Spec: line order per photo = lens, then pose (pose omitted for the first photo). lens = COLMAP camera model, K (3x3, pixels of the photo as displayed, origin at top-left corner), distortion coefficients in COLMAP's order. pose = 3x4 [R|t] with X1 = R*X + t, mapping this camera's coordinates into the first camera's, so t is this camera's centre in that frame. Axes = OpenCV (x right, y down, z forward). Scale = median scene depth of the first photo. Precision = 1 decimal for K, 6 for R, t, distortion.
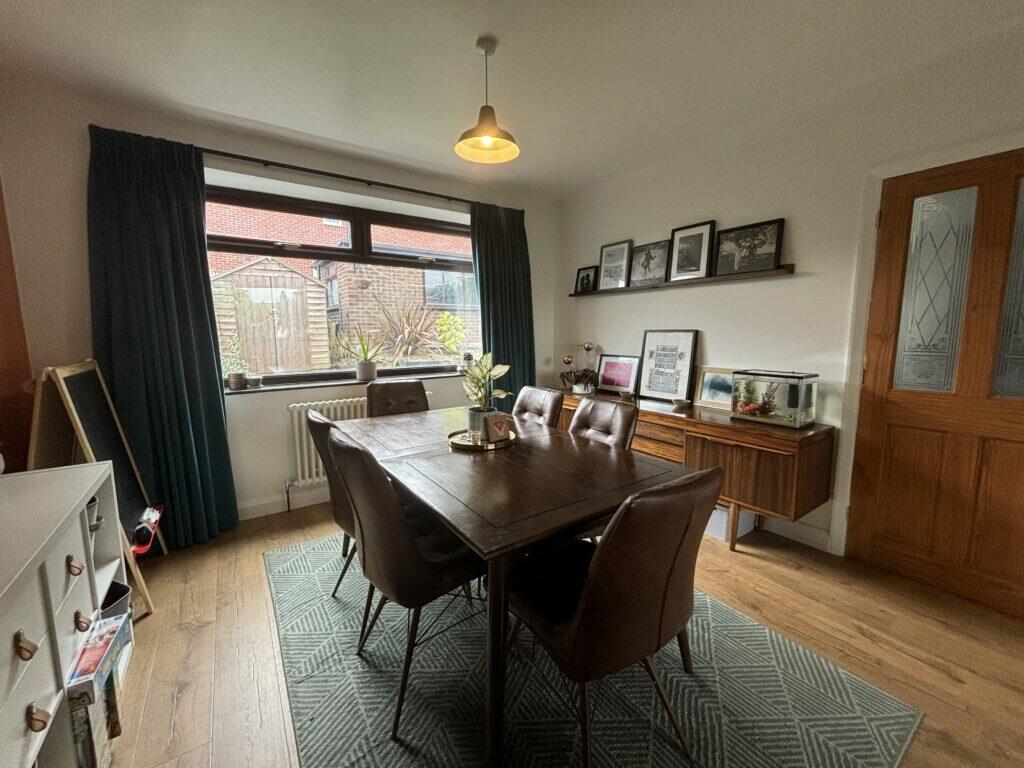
lens RADIAL K [[411.2, 0, 512.9], [0, 411.2, 382.3], [0, 0, 1]] dist [0.001281, 0.000087]
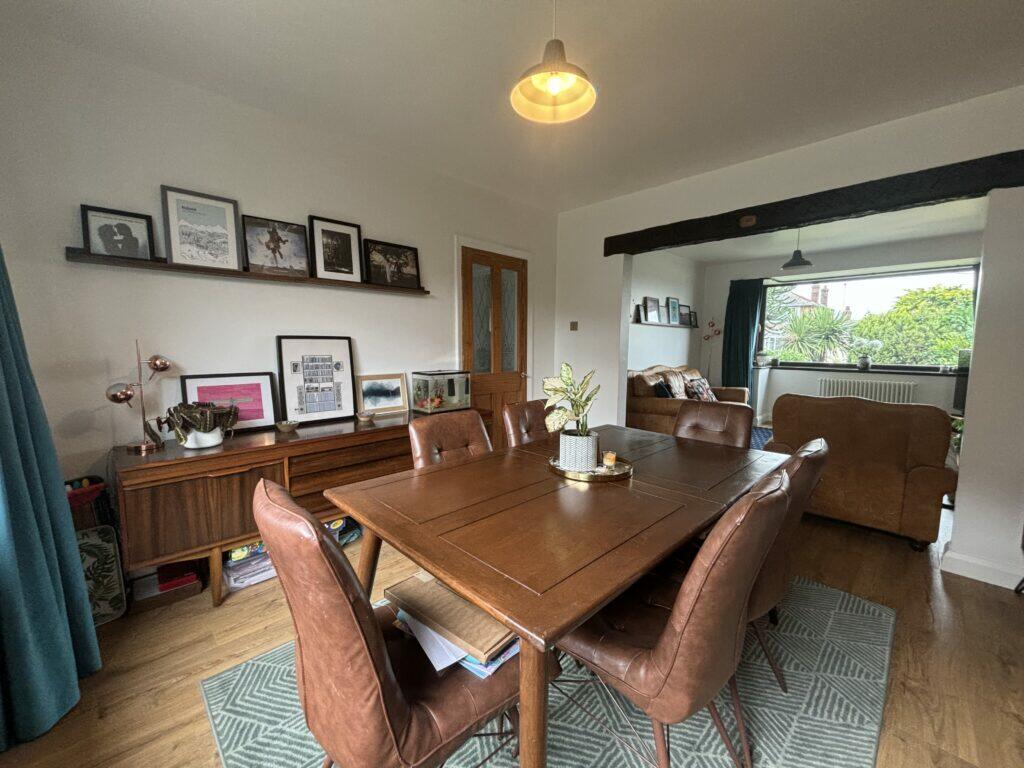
lens RADIAL K [[412.9, 0, 510.4], [0, 412.9, 379.7], [0, 0, 1]] dist [0.002005, 0.000185]
pose [[-0.166648, -0.084563, 0.982384, -0.507312], [0.119024, 0.987305, 0.105178, -0.081757], [-0.978806, 0.134455, -0.154467, 0.753940]]
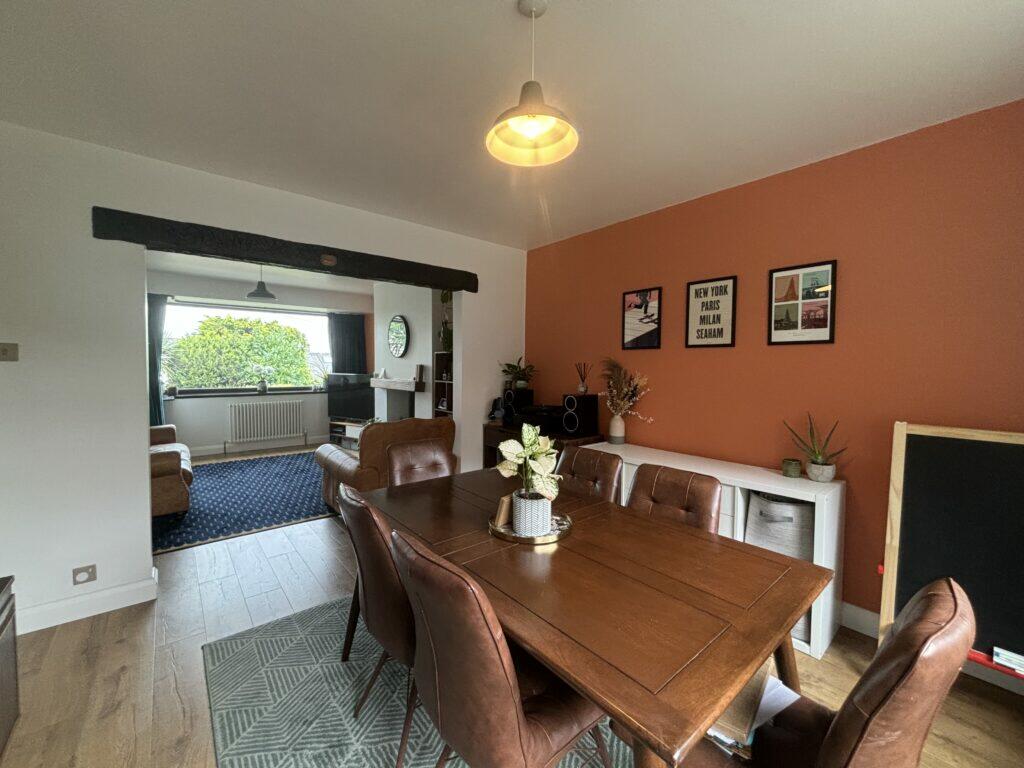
lens RADIAL K [[415.8, 0, 506.3], [0, 415.8, 384.2], [0, 0, 1]] dist [-0.001051, -0.000167]
pose [[-0.996930, -0.001998, -0.078268, 0.025920], [-0.015517, 0.984886, 0.172508, -0.165972], [0.076740, 0.173193, -0.981894, 1.053673]]
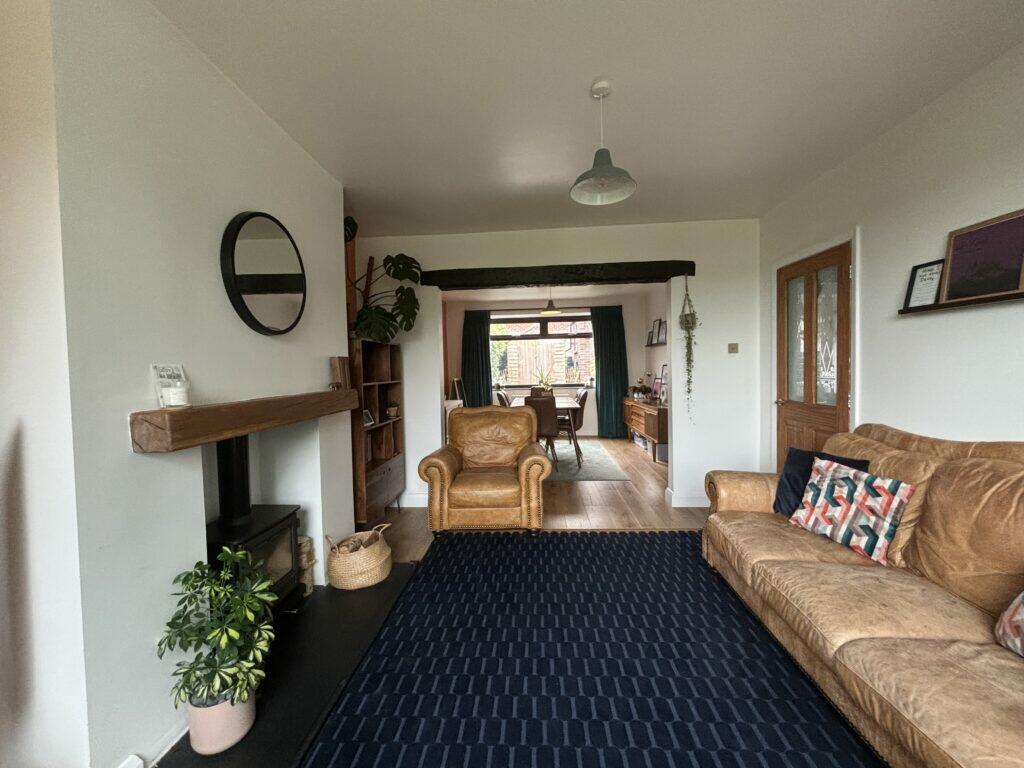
lens RADIAL K [[412.9, 0, 510.4], [0, 412.9, 379.7], [0, 0, 1]] dist [0.002005, 0.000185]
pose [[0.785987, 0.007737, -0.618195, 1.010376], [-0.059356, 0.996247, -0.062999, 0.113544], [0.615387, 0.086210, 0.783496, -1.013495]]
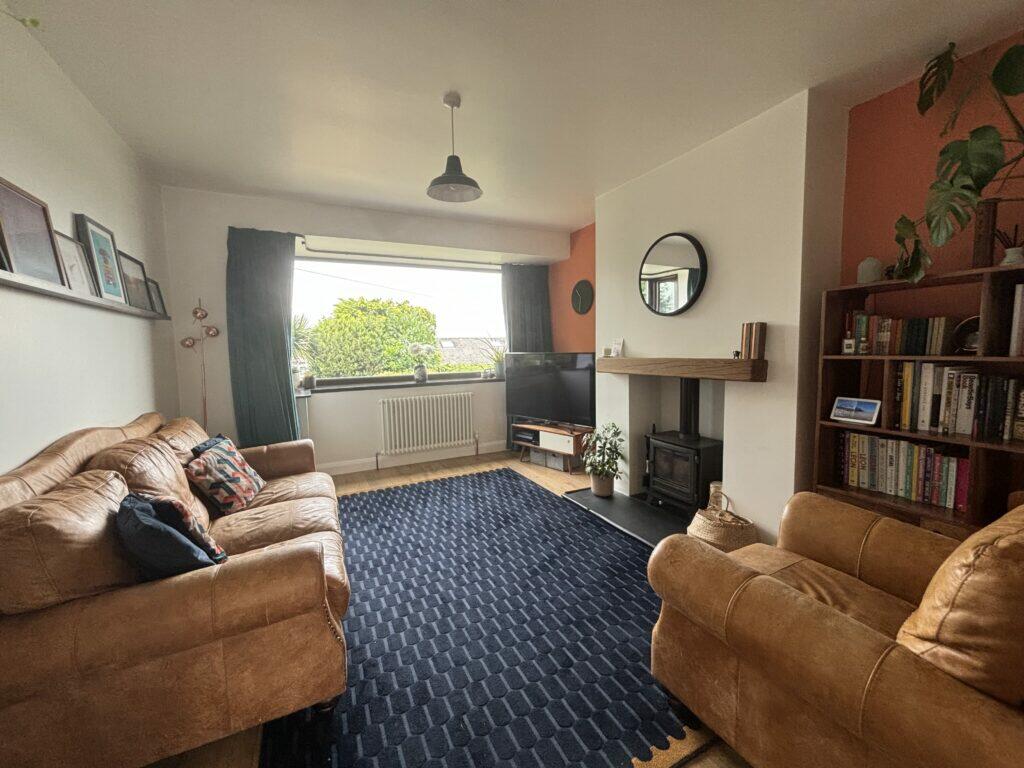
lens RADIAL K [[411.2, 0, 512.9], [0, 411.2, 382.3], [0, 0, 1]] dist [0.001281, 0.000087]
pose [[-0.988770, 0.011989, 0.148962, 0.568862], [0.043266, 0.977053, 0.208554, -0.027396], [-0.143044, 0.212657, -0.966600, 0.238637]]
